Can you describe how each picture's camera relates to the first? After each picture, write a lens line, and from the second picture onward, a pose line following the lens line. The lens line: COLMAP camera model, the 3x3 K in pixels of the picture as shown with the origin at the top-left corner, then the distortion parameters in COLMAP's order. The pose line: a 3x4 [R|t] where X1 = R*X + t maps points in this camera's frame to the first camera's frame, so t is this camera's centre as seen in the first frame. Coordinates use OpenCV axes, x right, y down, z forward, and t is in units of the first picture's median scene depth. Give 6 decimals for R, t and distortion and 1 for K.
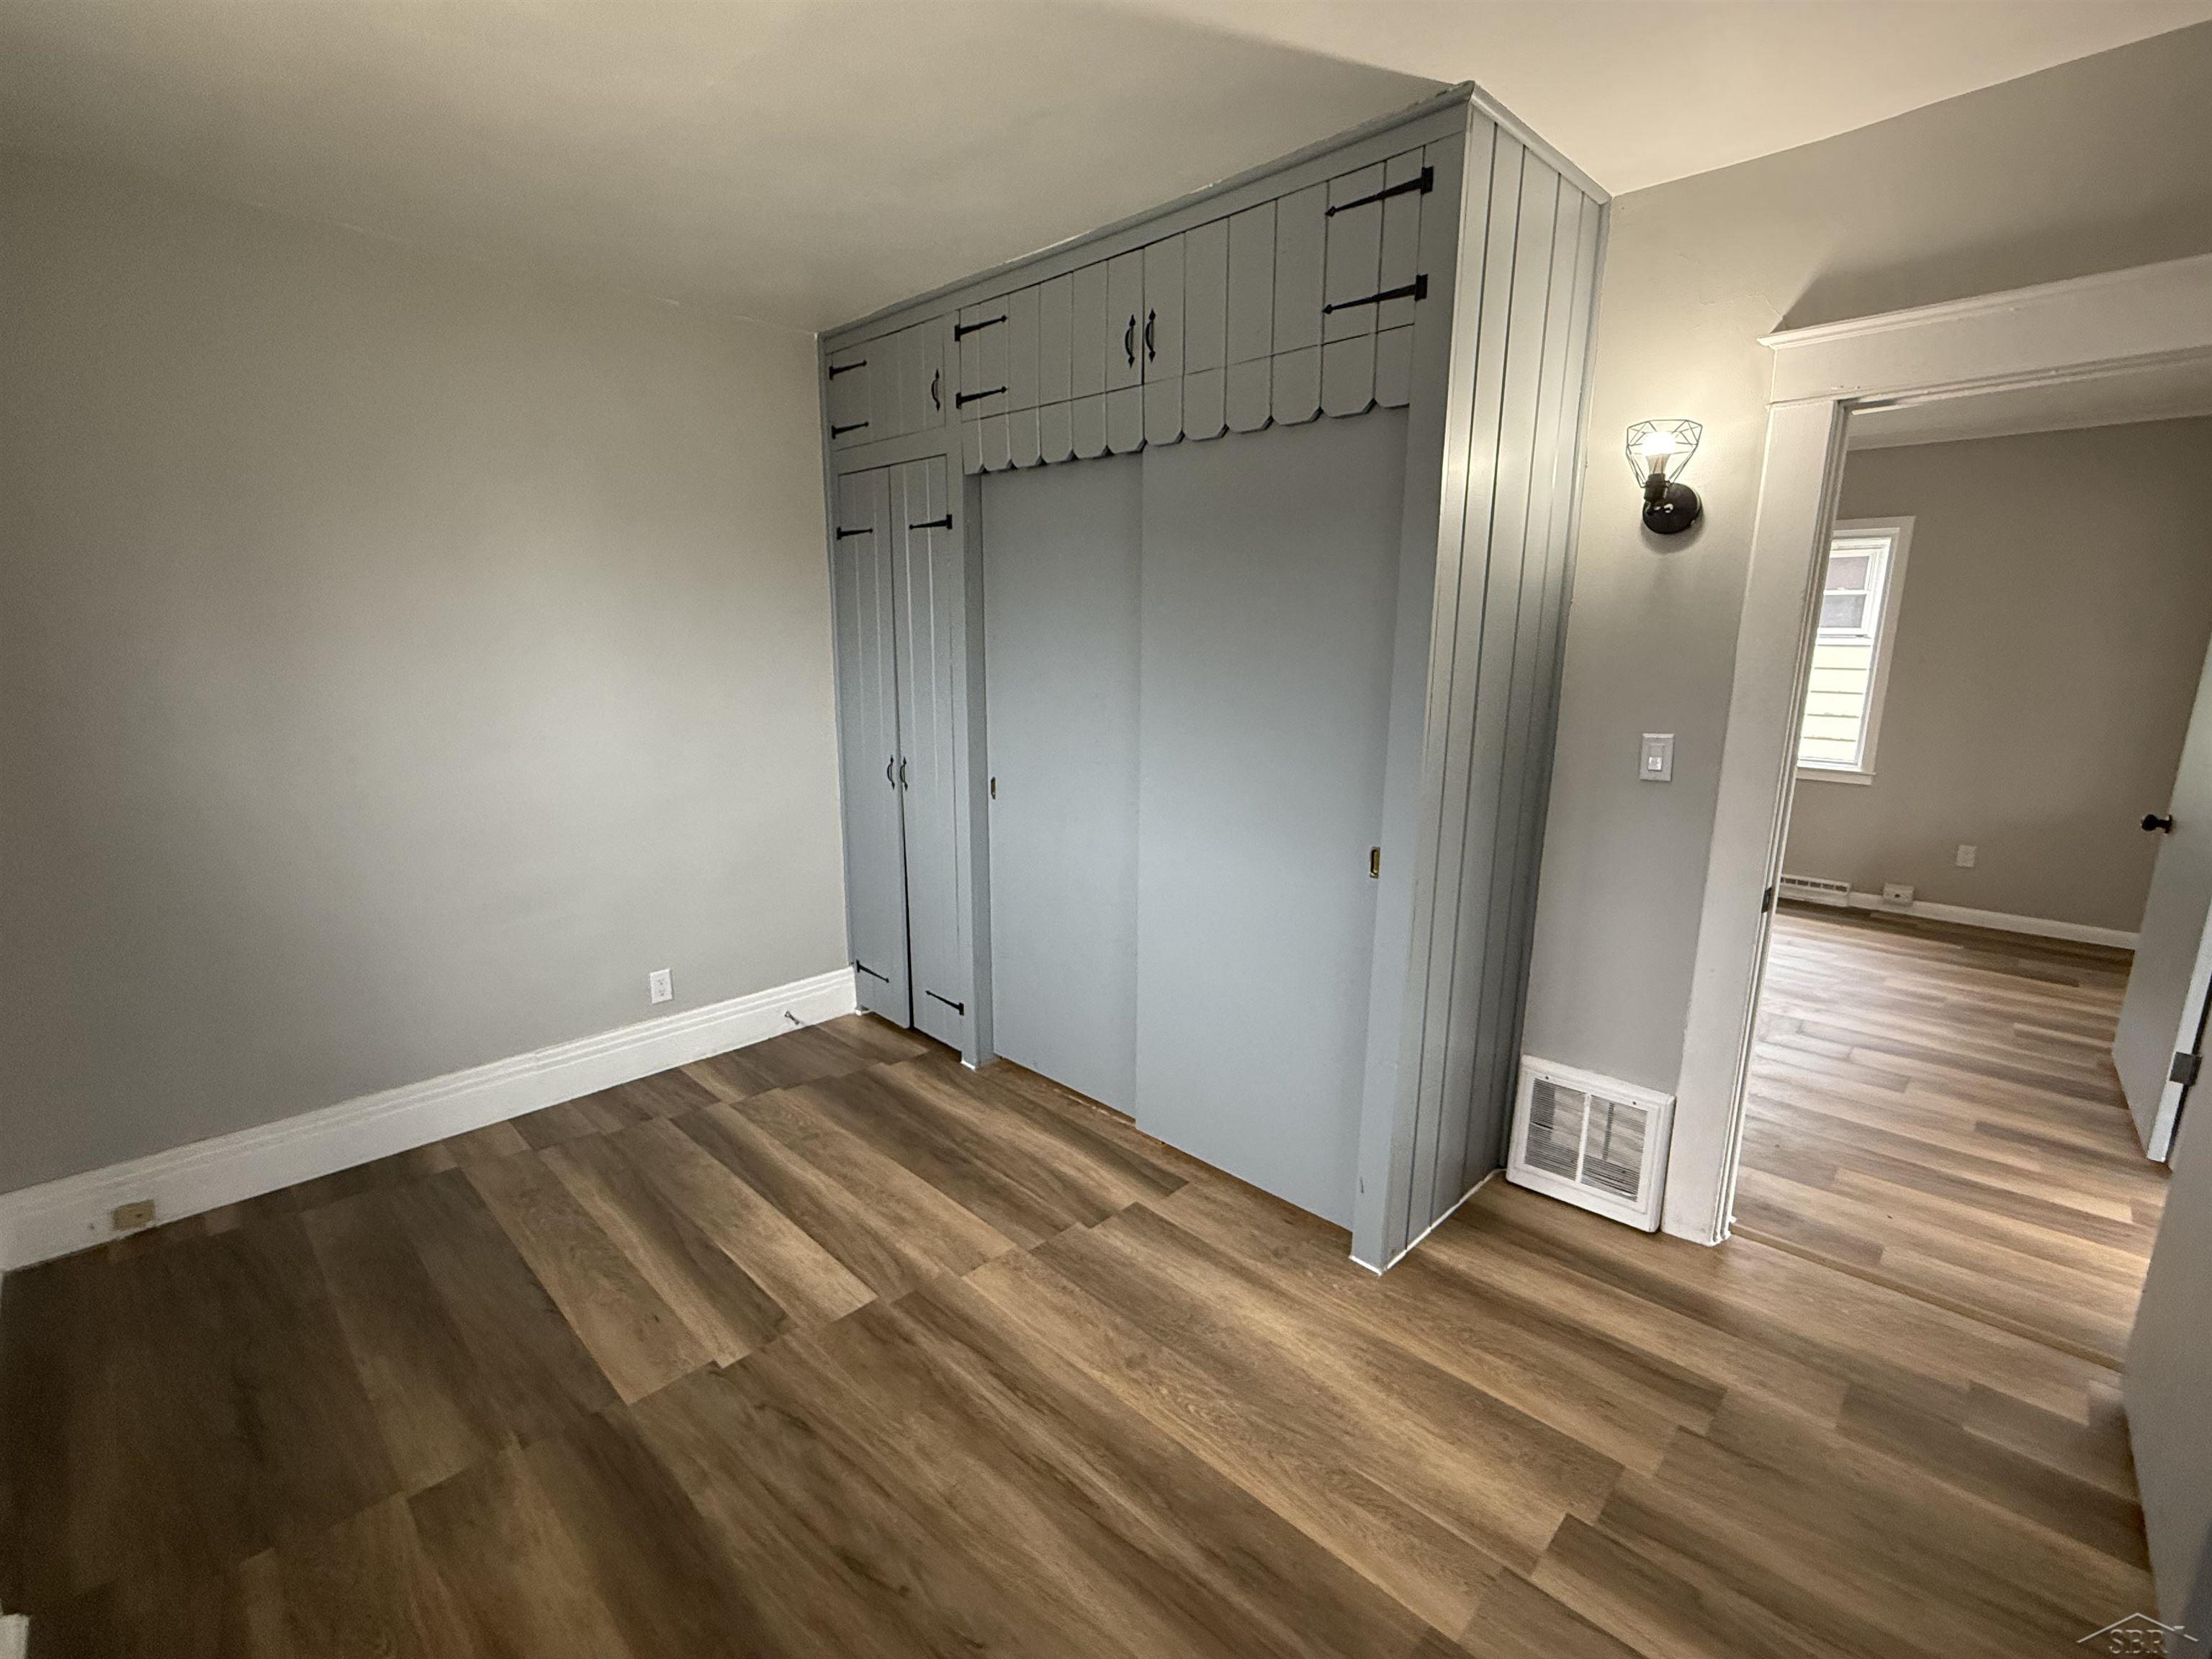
lens RADIAL K [[961.1, 0, 1108.3], [0, 961.1, 842.1], [0, 0, 1]] dist [0.005075, -0.000082]
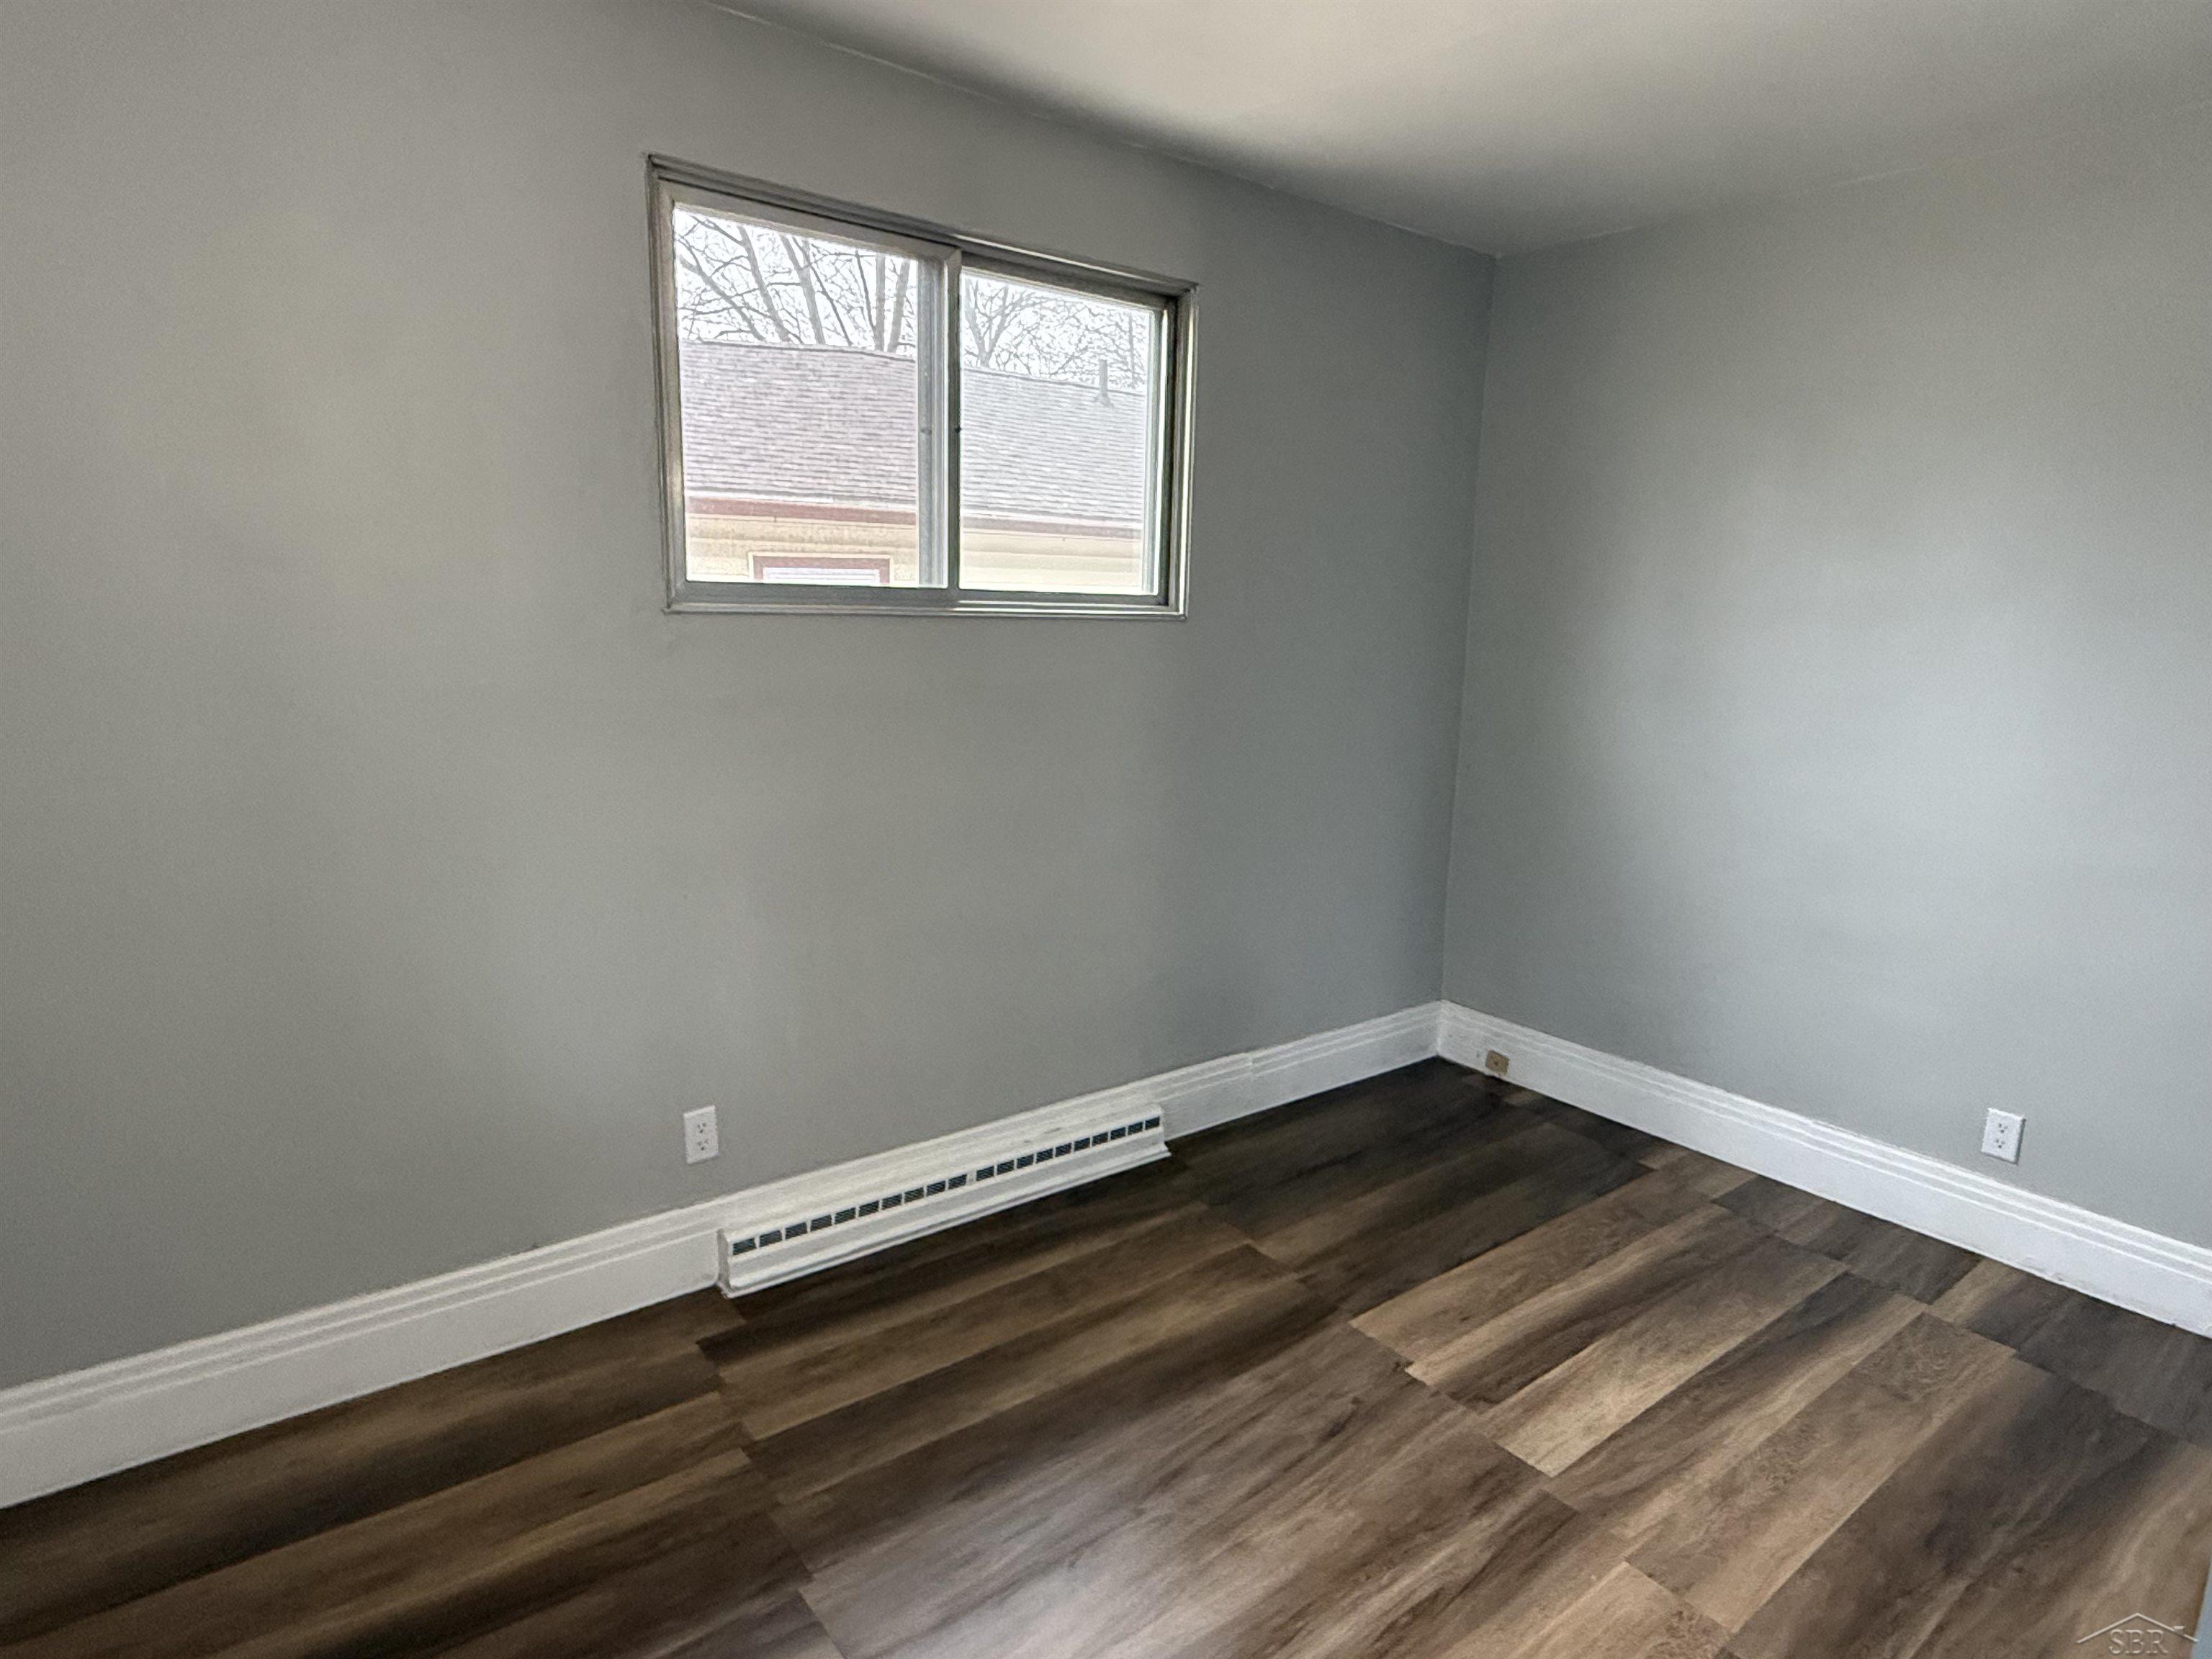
lens RADIAL K [[1258.8, 0, 1114.4], [0, 1258.8, 828.2], [0, 0, 1]] dist [0.001313, -0.000724]
pose [[-0.119303, 0.168888, -0.978388, 0.599062], [-0.246769, 0.949460, 0.193985, -0.098479], [0.961703, 0.264579, -0.071597, 0.545435]]
